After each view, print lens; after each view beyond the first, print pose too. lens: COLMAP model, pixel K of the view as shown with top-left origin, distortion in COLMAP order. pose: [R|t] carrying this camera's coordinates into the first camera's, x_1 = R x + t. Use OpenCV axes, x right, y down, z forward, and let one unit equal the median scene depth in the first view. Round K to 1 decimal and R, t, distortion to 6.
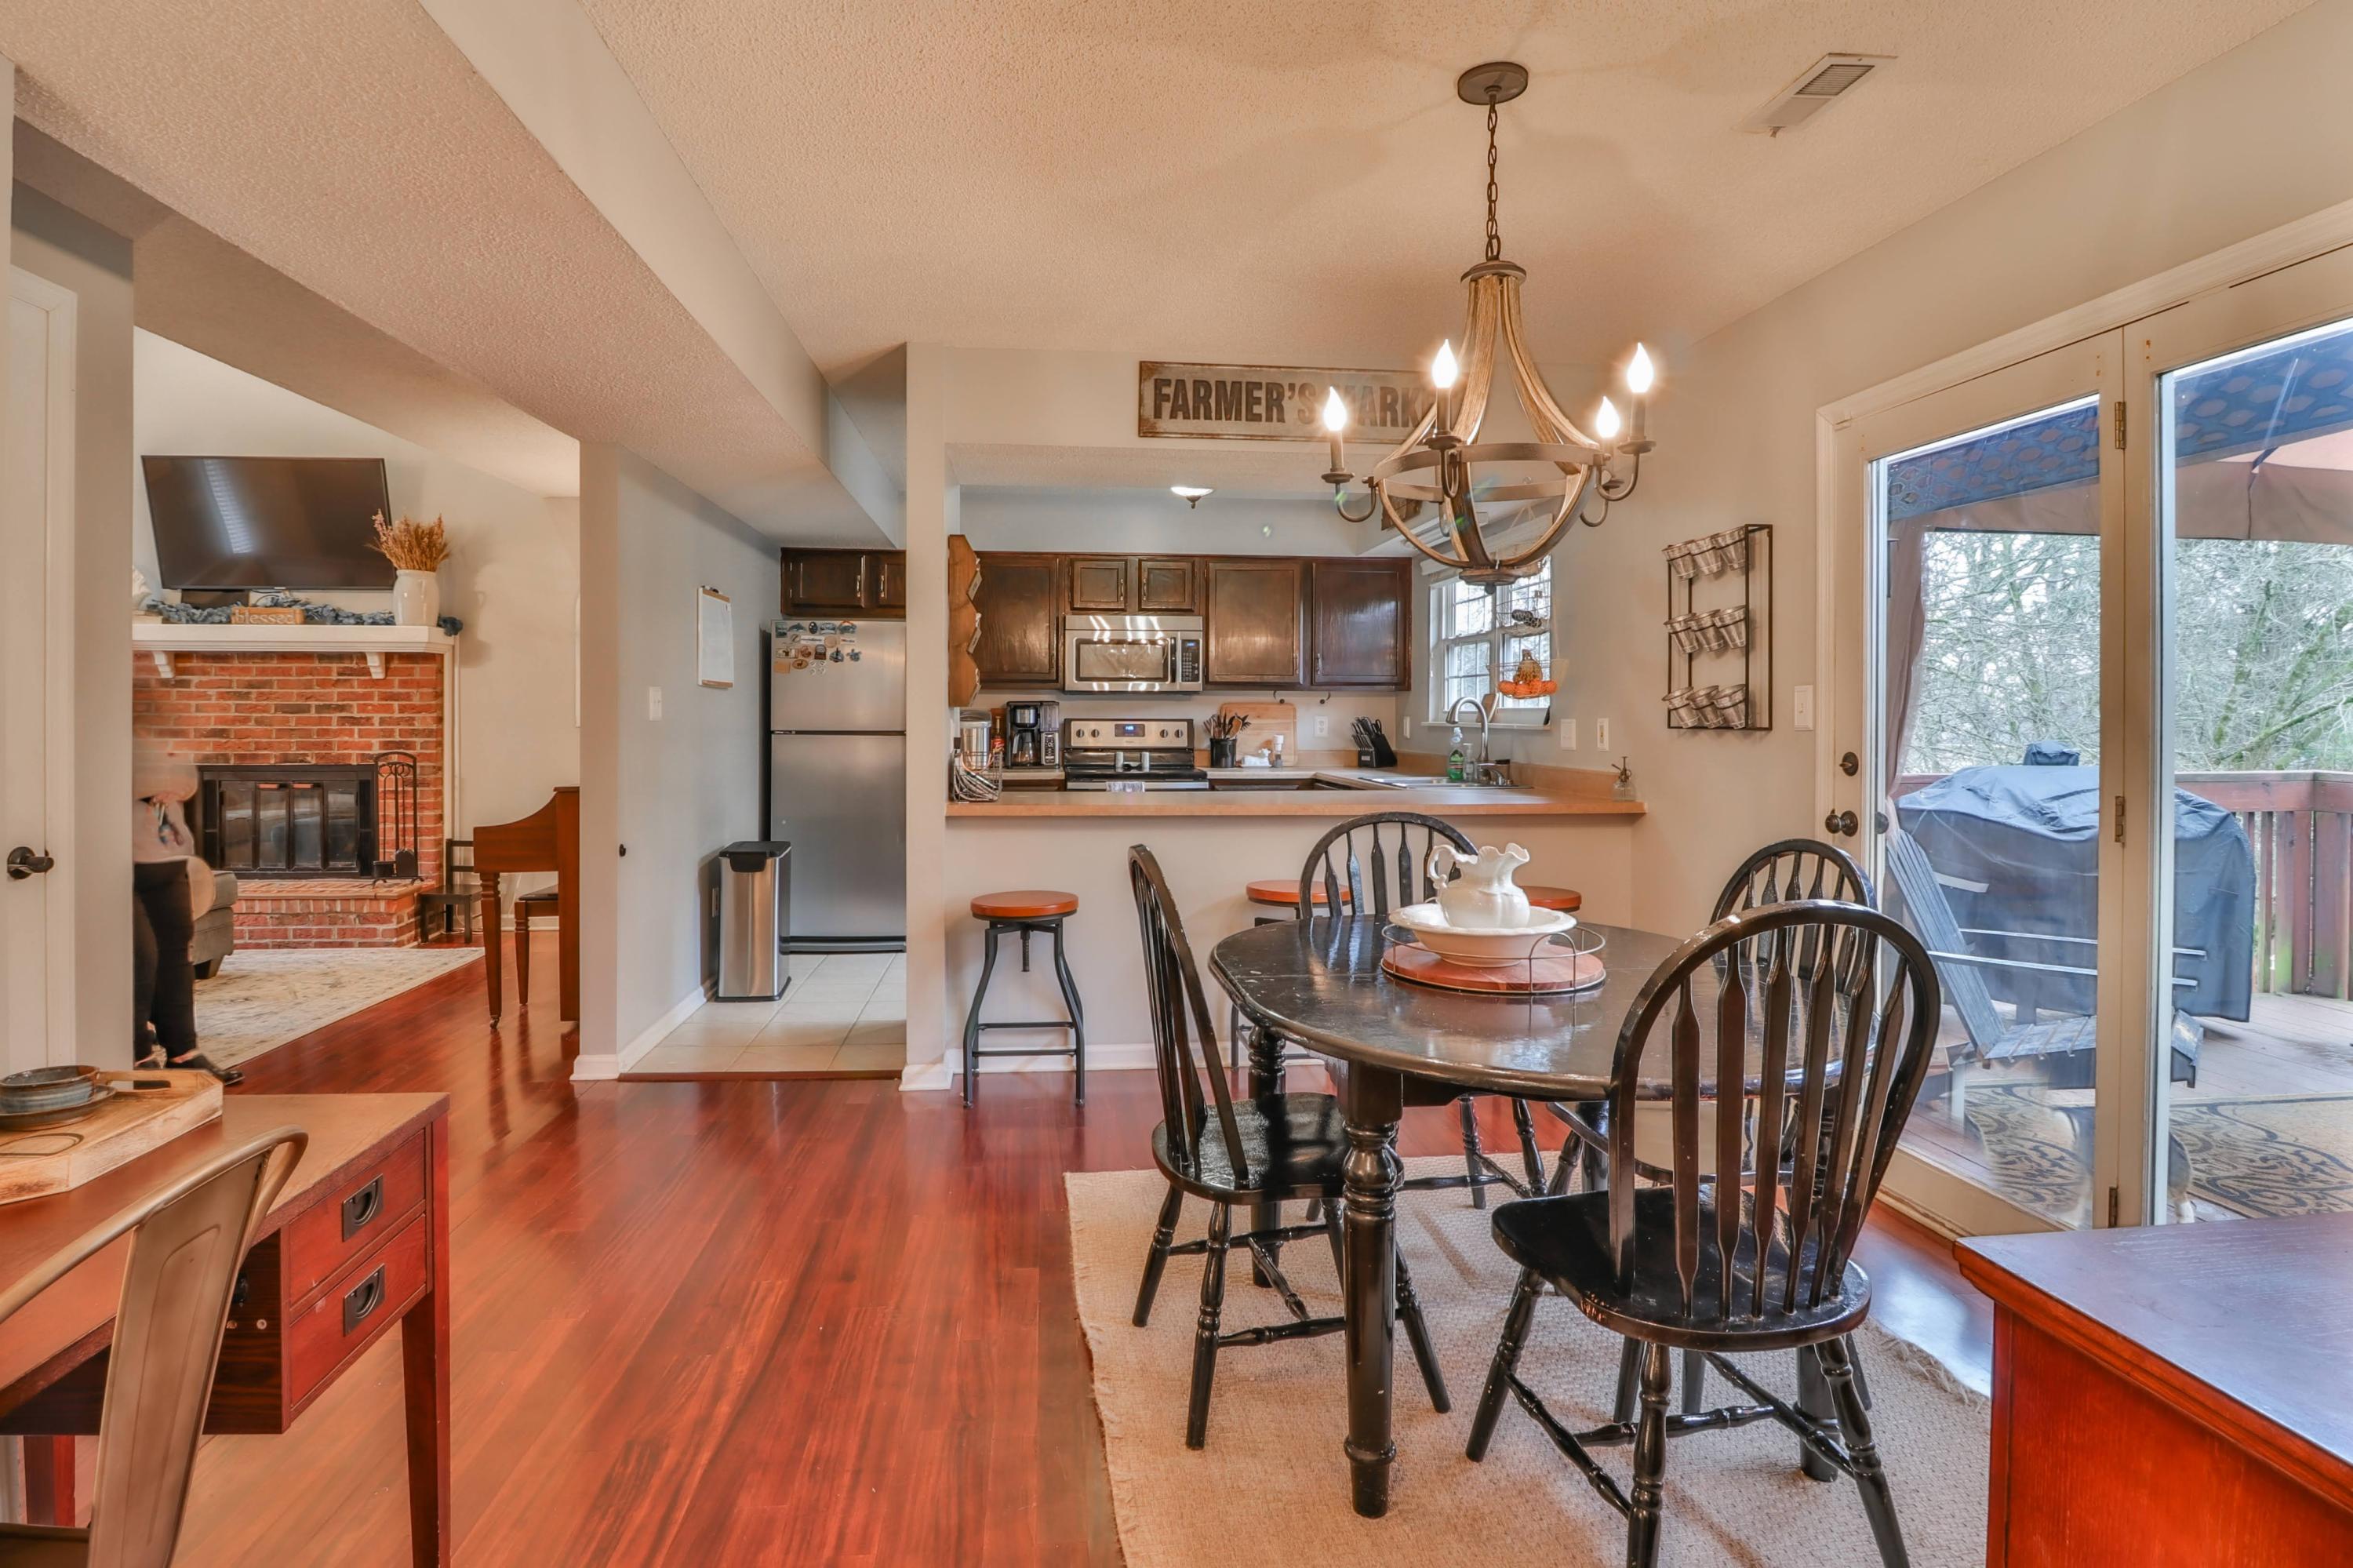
lens RADIAL K [[1248.6, 0, 1162.9], [0, 1248.6, 746.8], [0, 0, 1]] dist [-0.002468, -0.013182]
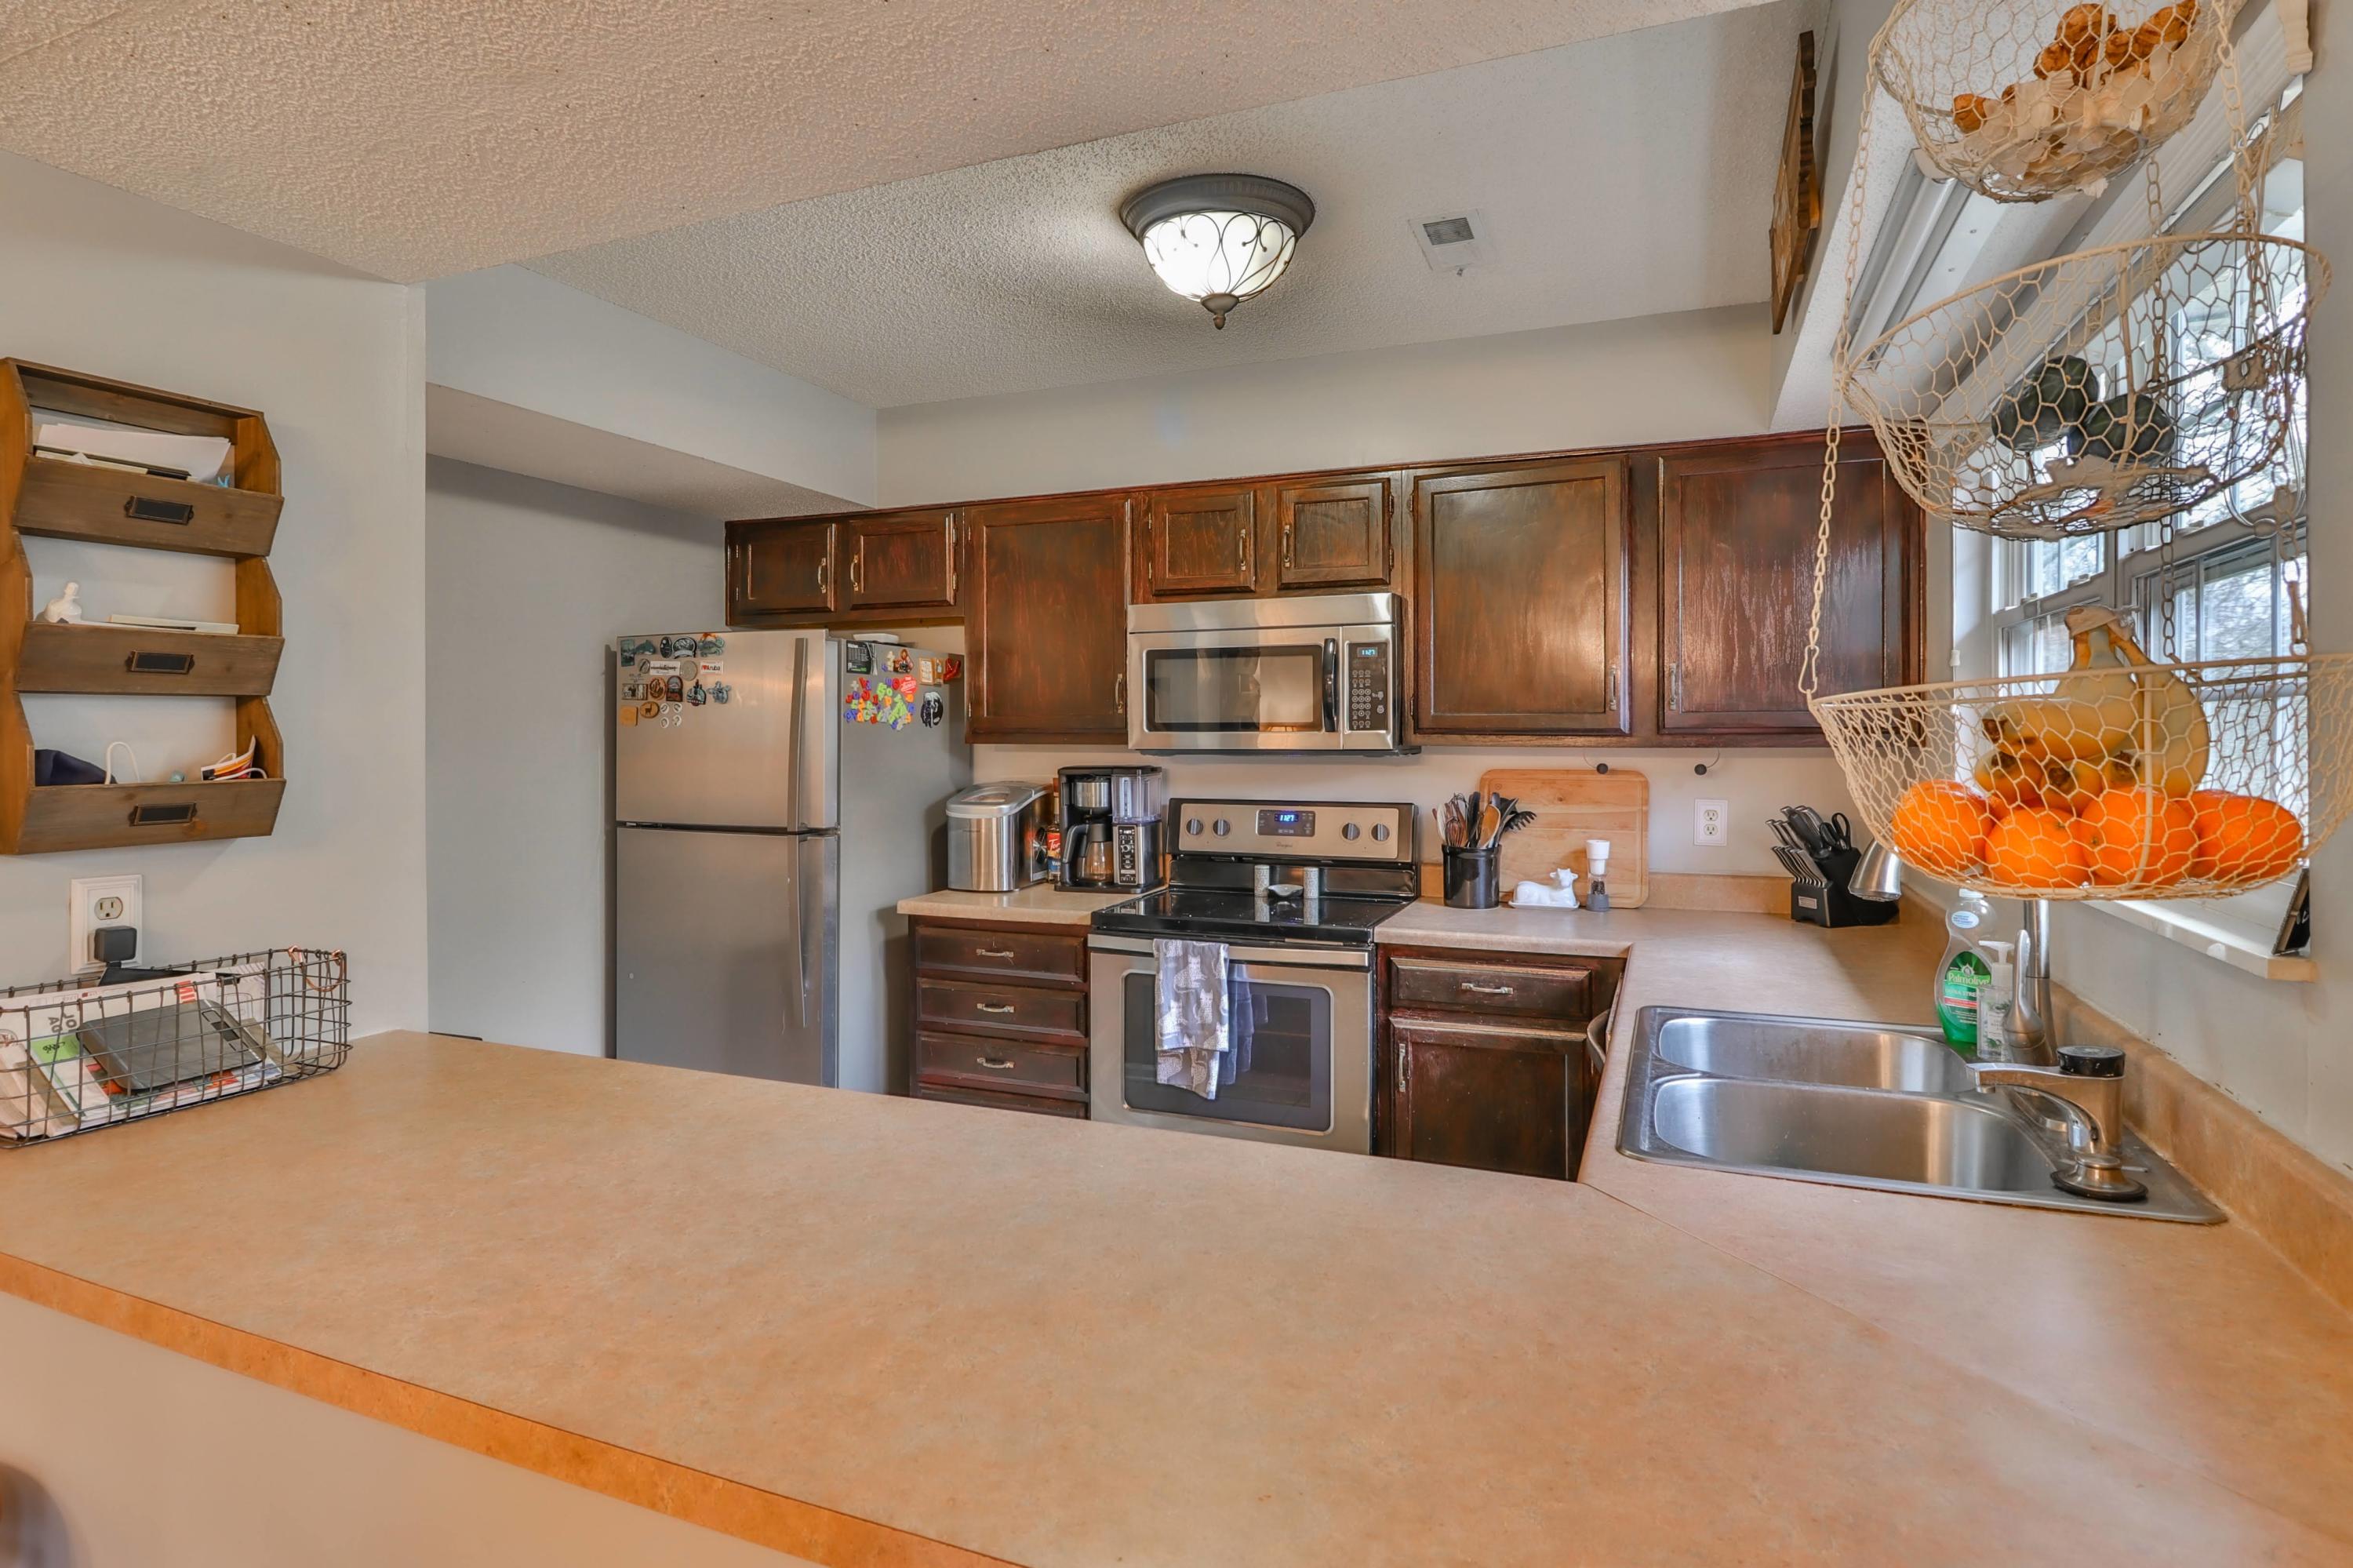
lens RADIAL K [[1277.5, 0, 1219.6], [0, 1277.5, 744.5], [0, 0, 1]] dist [-0.000810, -0.000351]
pose [[0.884266, -0.002892, -0.466974, 0.203011], [-0.007222, 0.999777, -0.019866, -0.036621], [0.466927, 0.020939, 0.884048, 0.544919]]
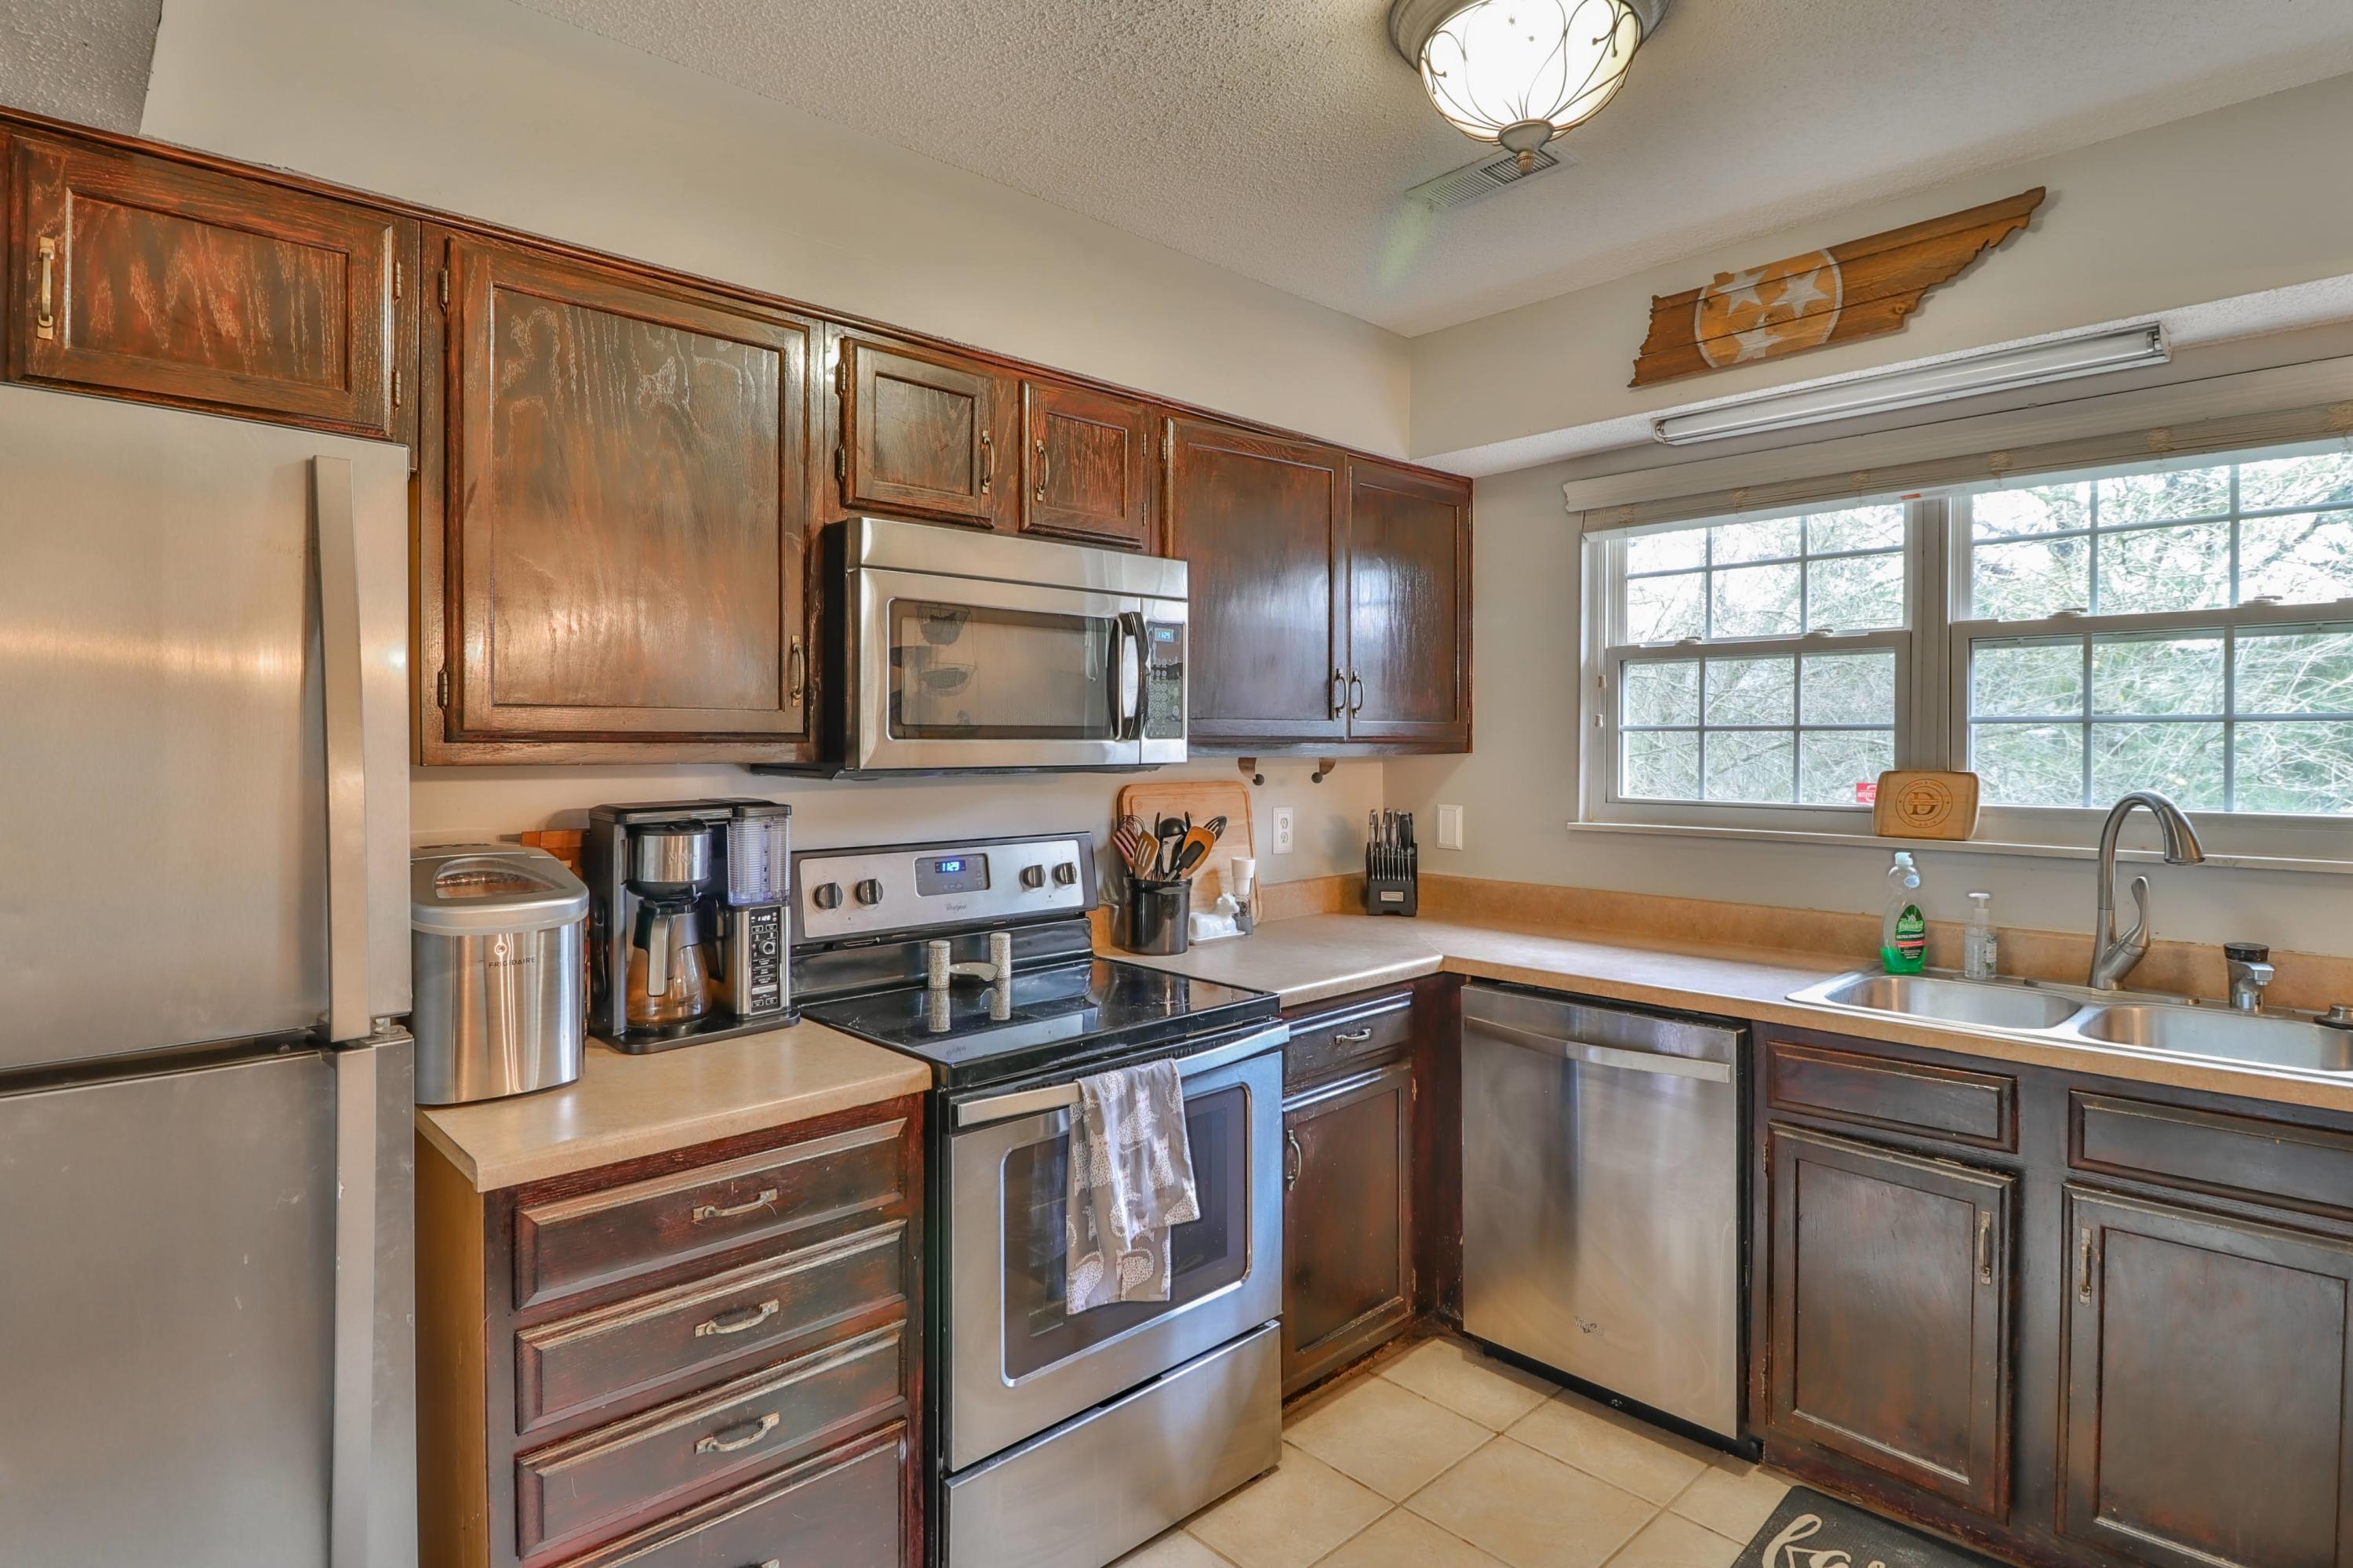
lens RADIAL K [[1248.6, 0, 1162.9], [0, 1248.6, 746.8], [0, 0, 1]] dist [-0.002468, -0.013182]
pose [[0.794310, -0.009241, 0.607443, -0.199614], [0.021776, 0.999675, -0.013266, -0.044791], [-0.607122, 0.023765, 0.794253, 0.718705]]
